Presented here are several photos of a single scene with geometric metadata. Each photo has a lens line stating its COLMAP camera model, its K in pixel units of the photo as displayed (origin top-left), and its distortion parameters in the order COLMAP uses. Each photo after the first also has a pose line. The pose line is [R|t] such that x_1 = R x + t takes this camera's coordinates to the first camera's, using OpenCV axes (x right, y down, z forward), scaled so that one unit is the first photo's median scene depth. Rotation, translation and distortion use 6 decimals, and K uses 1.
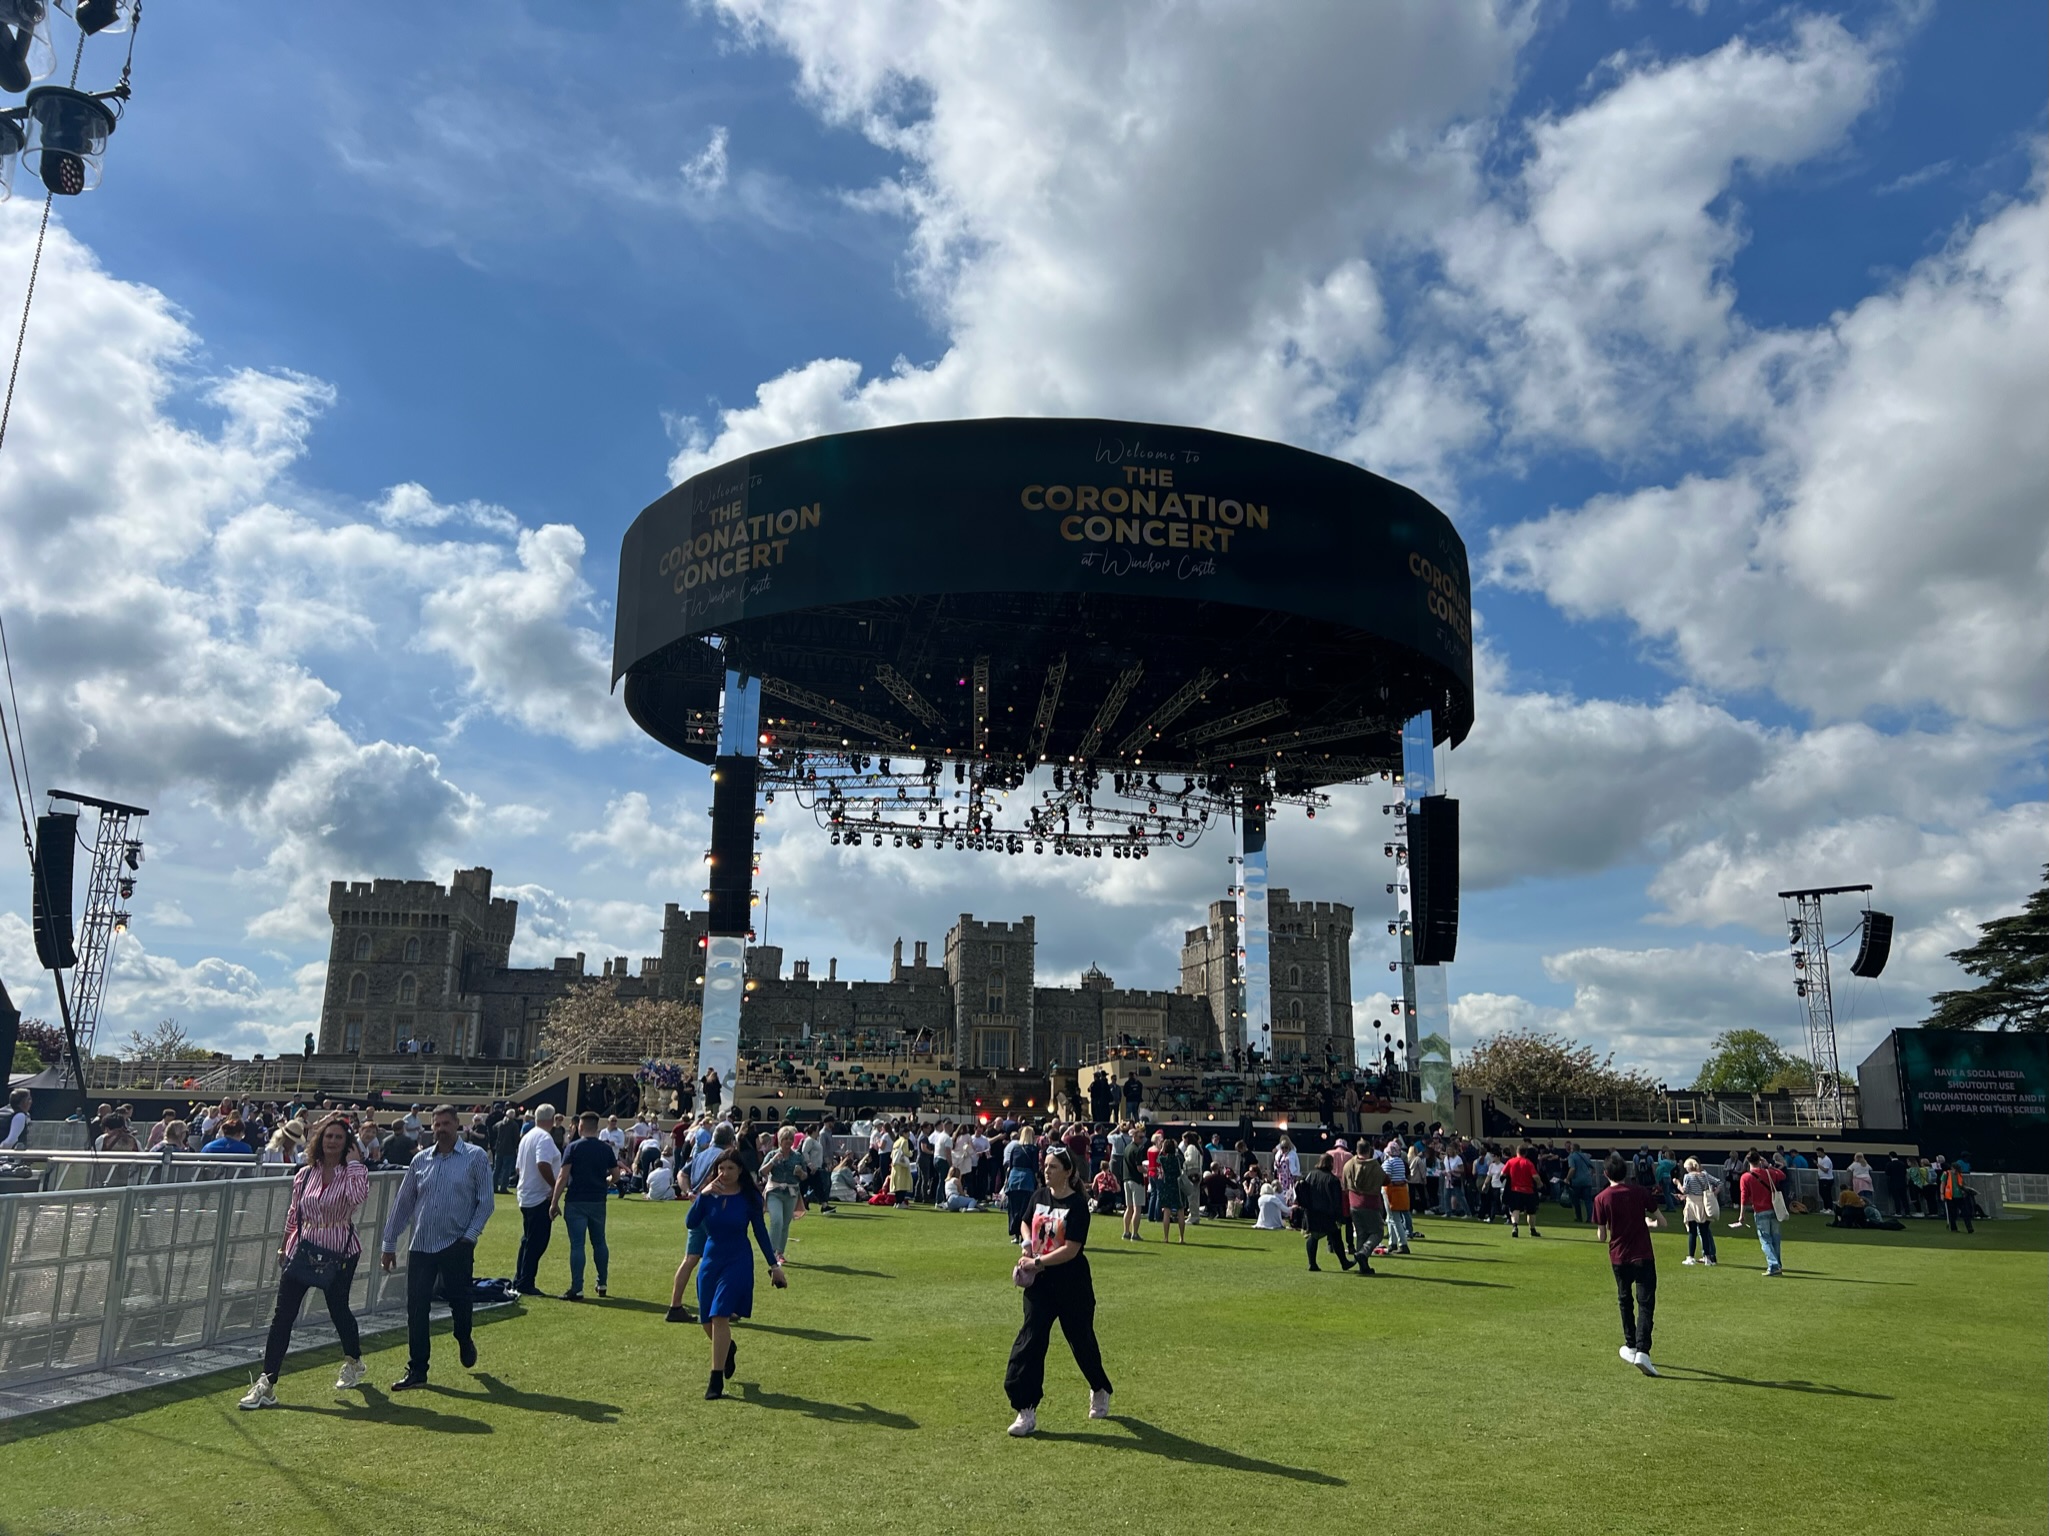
lens RADIAL K [[1536.8, 0, 1008.5], [0, 1536.8, 761.0], [0, 0, 1]] dist [0.065493, -0.068442]
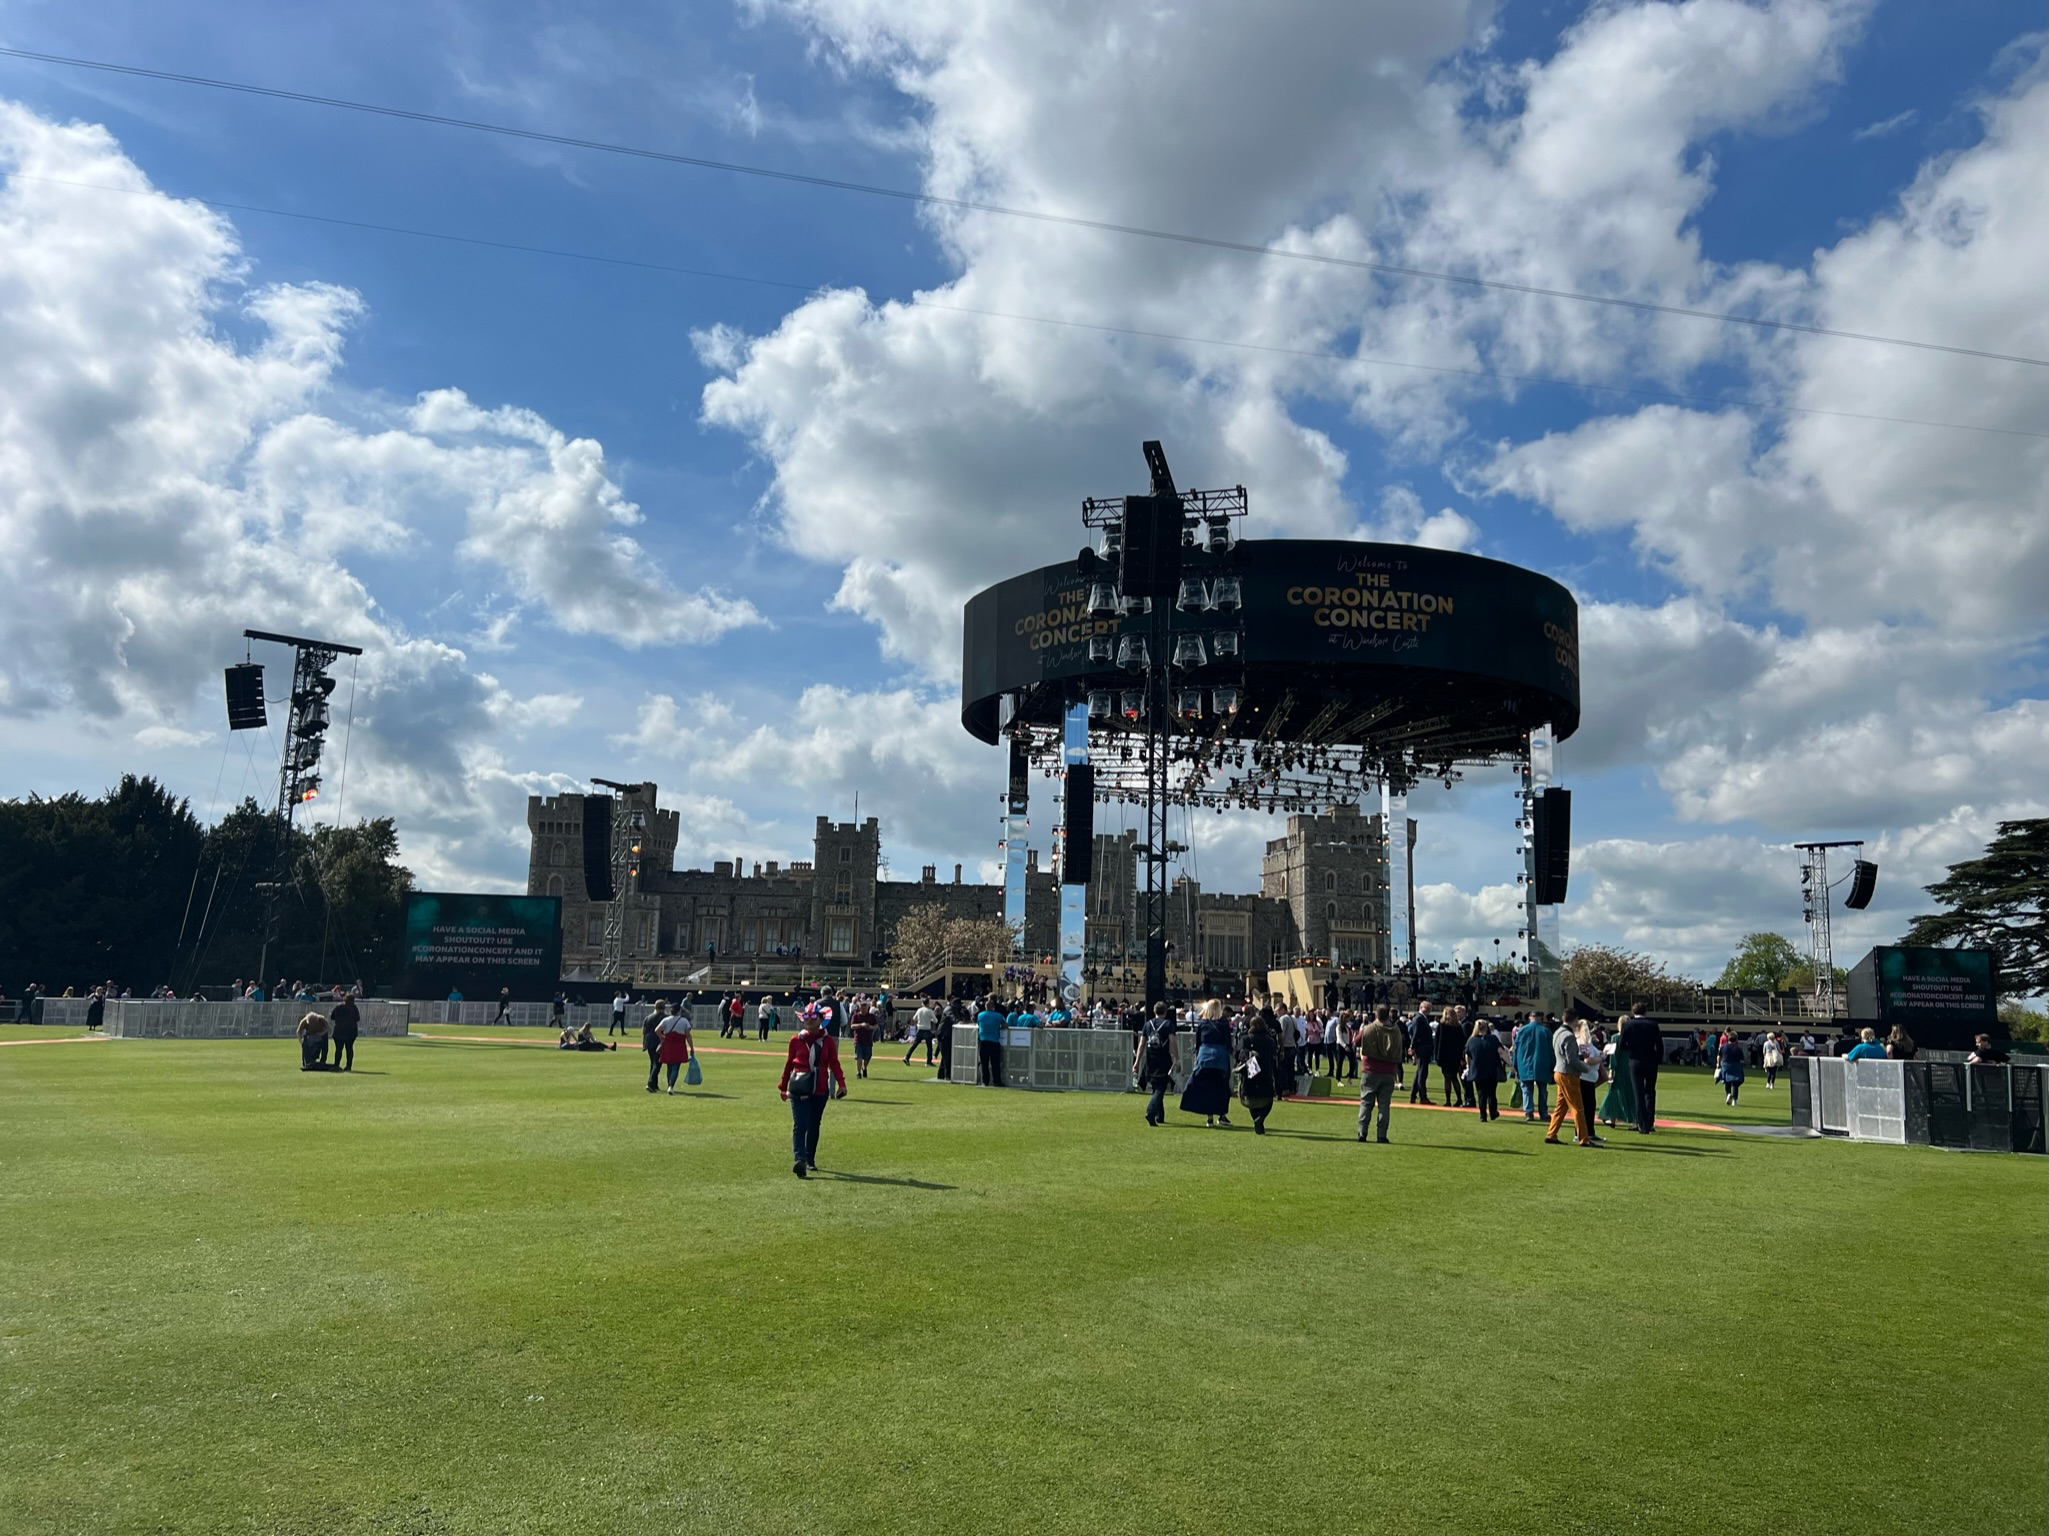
lens RADIAL K [[1536.8, 0, 1017.9], [0, 1536.8, 779.0], [0, 0, 1]] dist [0.065493, -0.068442]
pose [[0.999934, 0.004806, -0.010429, -0.161881], [-0.003925, 0.996551, 0.082890, -0.080814], [0.010791, -0.082843, 0.996504, -0.340468]]
